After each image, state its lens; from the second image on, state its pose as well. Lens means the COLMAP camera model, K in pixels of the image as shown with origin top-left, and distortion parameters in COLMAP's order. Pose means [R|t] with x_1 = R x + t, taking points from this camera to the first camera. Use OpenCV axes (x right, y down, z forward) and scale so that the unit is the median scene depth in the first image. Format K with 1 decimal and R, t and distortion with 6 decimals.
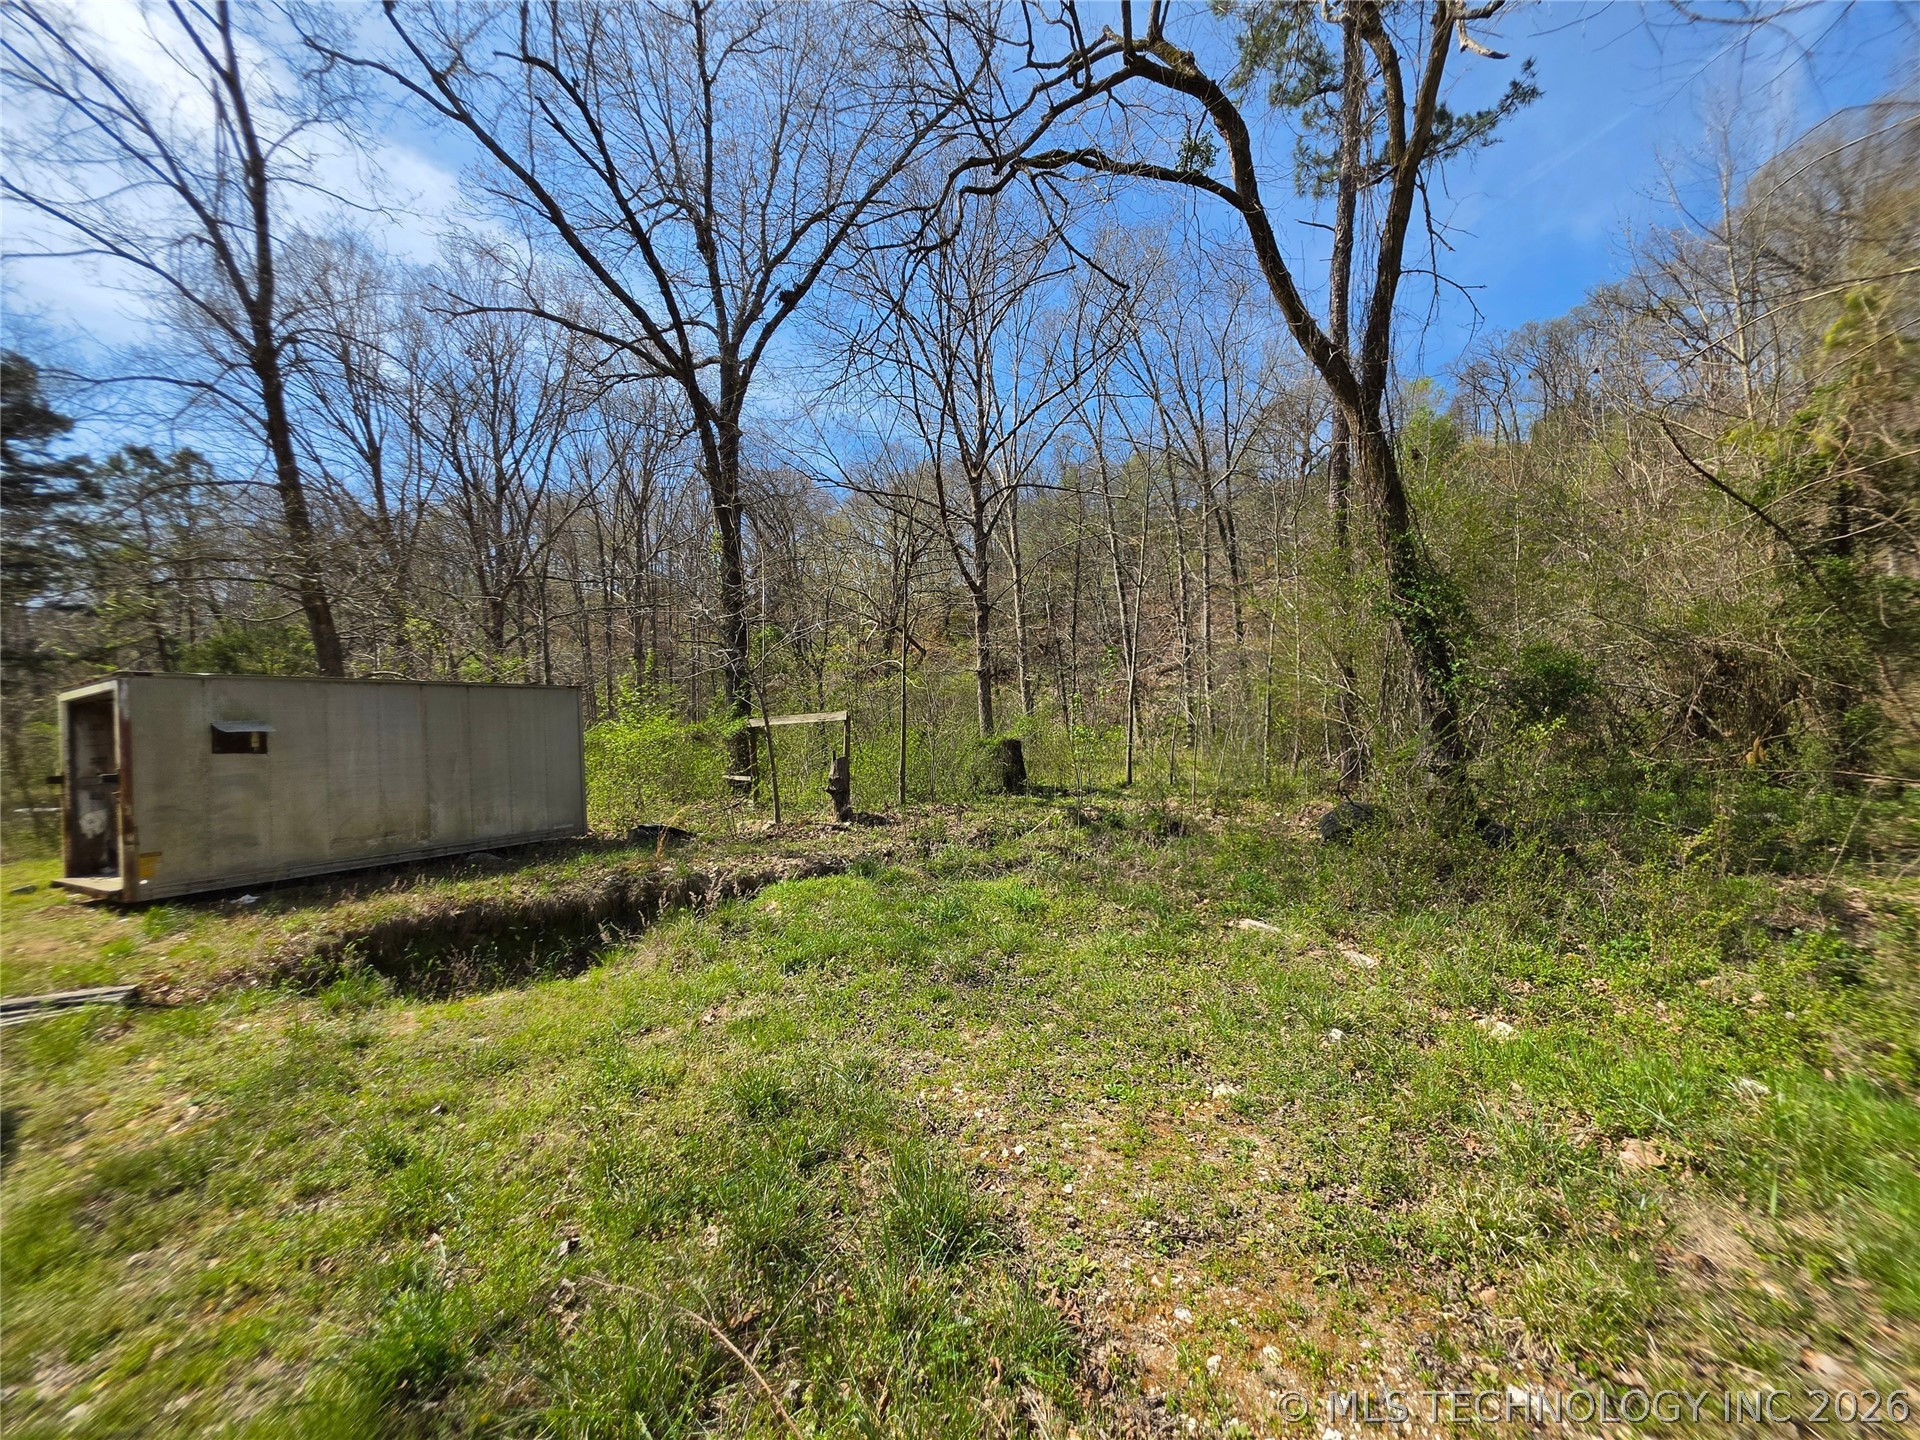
lens RADIAL K [[769.1, 0, 962.5], [0, 769.1, 724.9], [0, 0, 1]] dist [-0.002473, 0.001804]
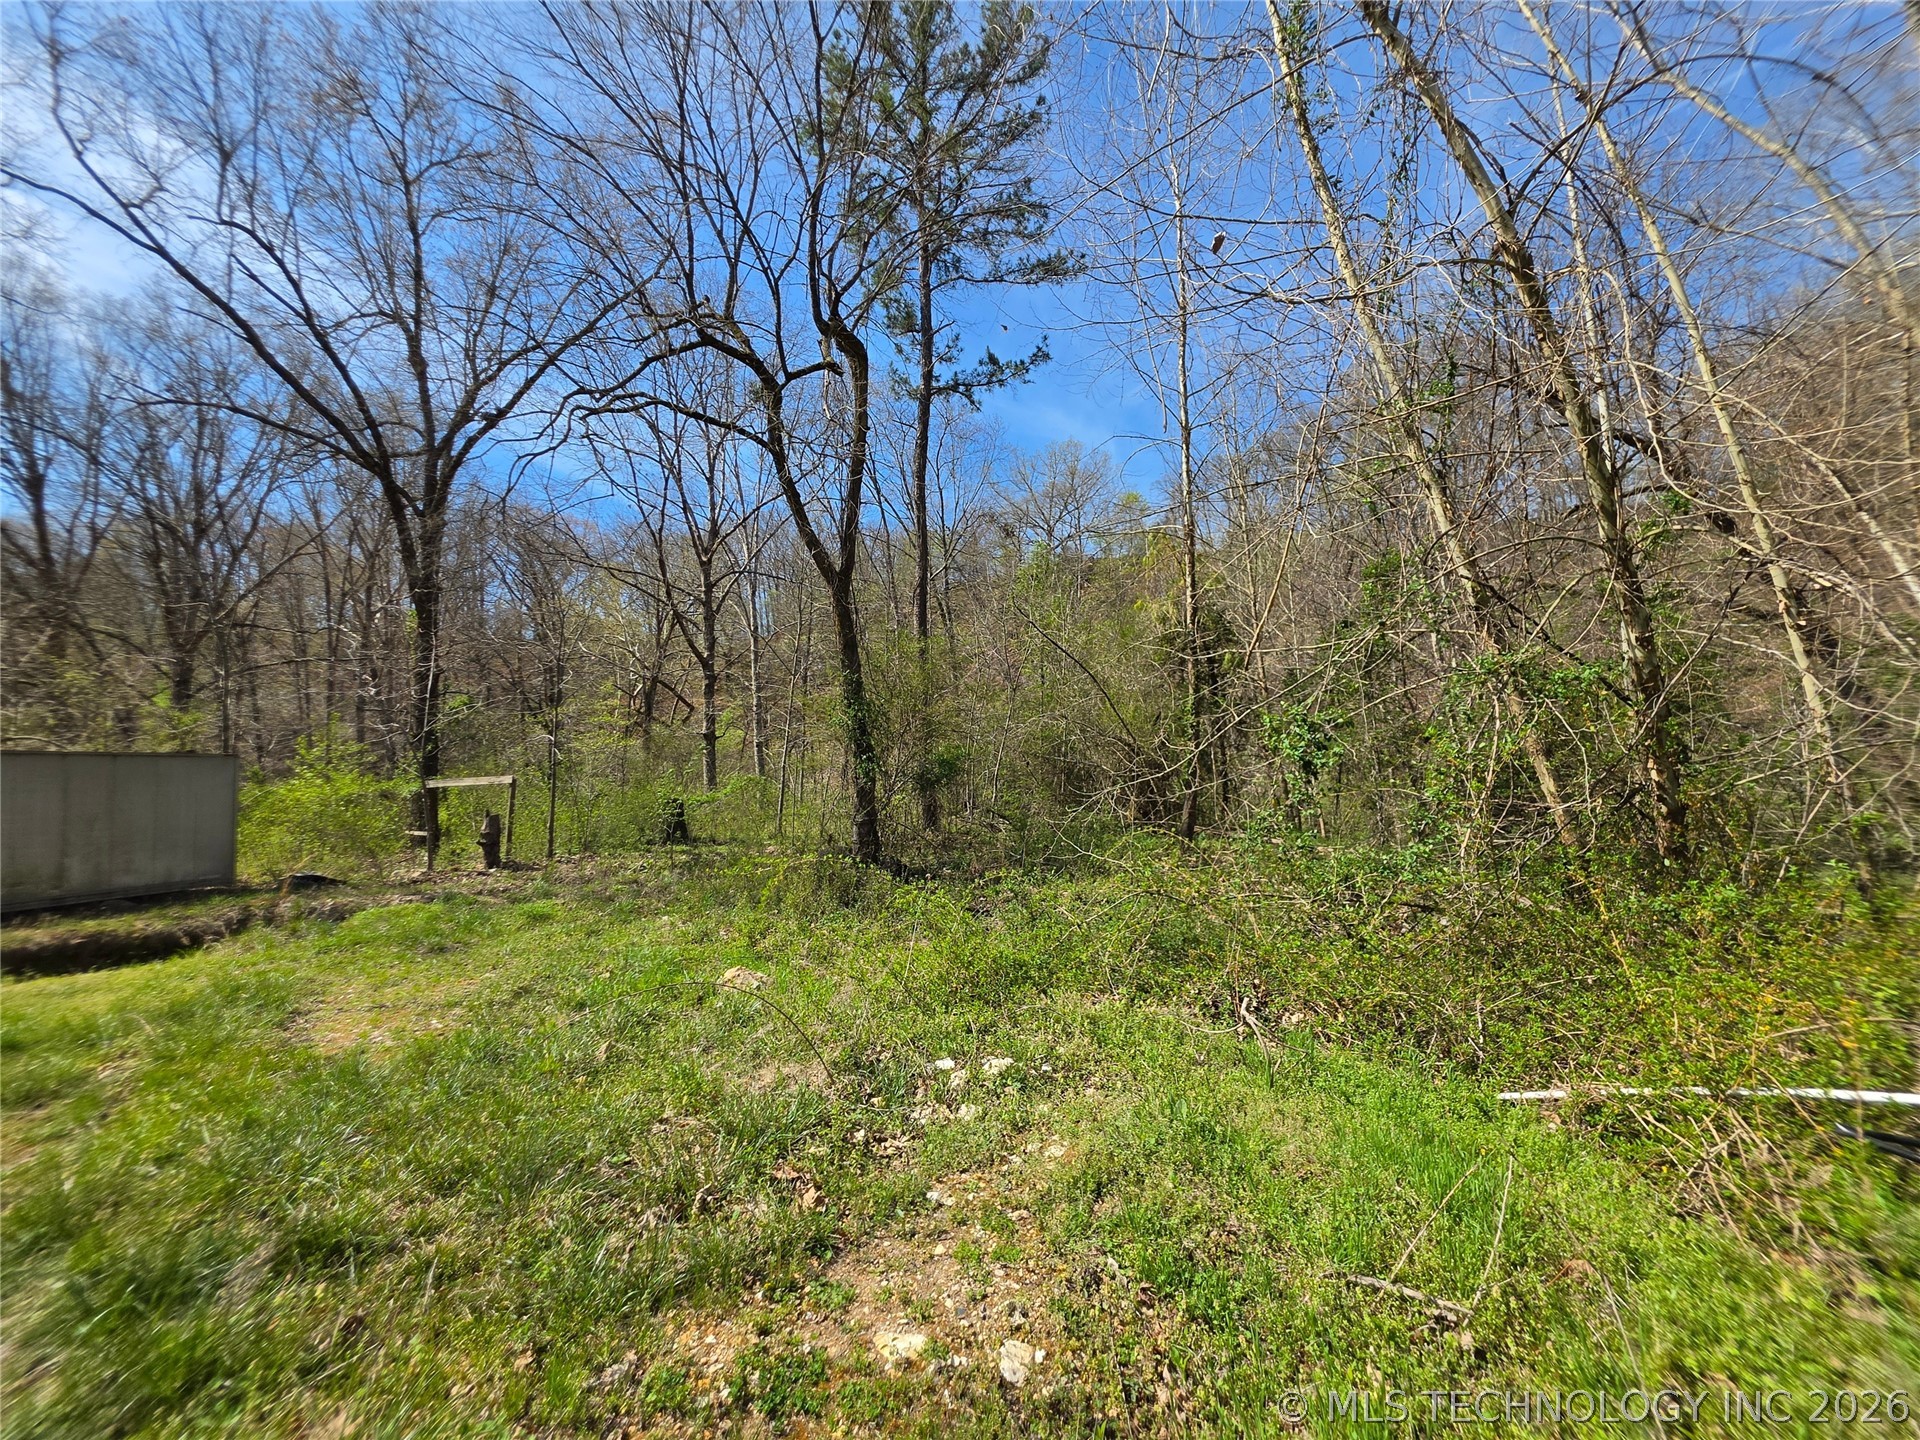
lens RADIAL K [[769.1, 0, 958.0], [0, 769.1, 726.2], [0, 0, 1]] dist [-0.002473, 0.001804]
pose [[0.972365, 0.023379, 0.232292, 0.237331], [-0.007827, 0.997679, -0.067645, -0.018606], [-0.233334, 0.063958, 0.970291, -0.311711]]
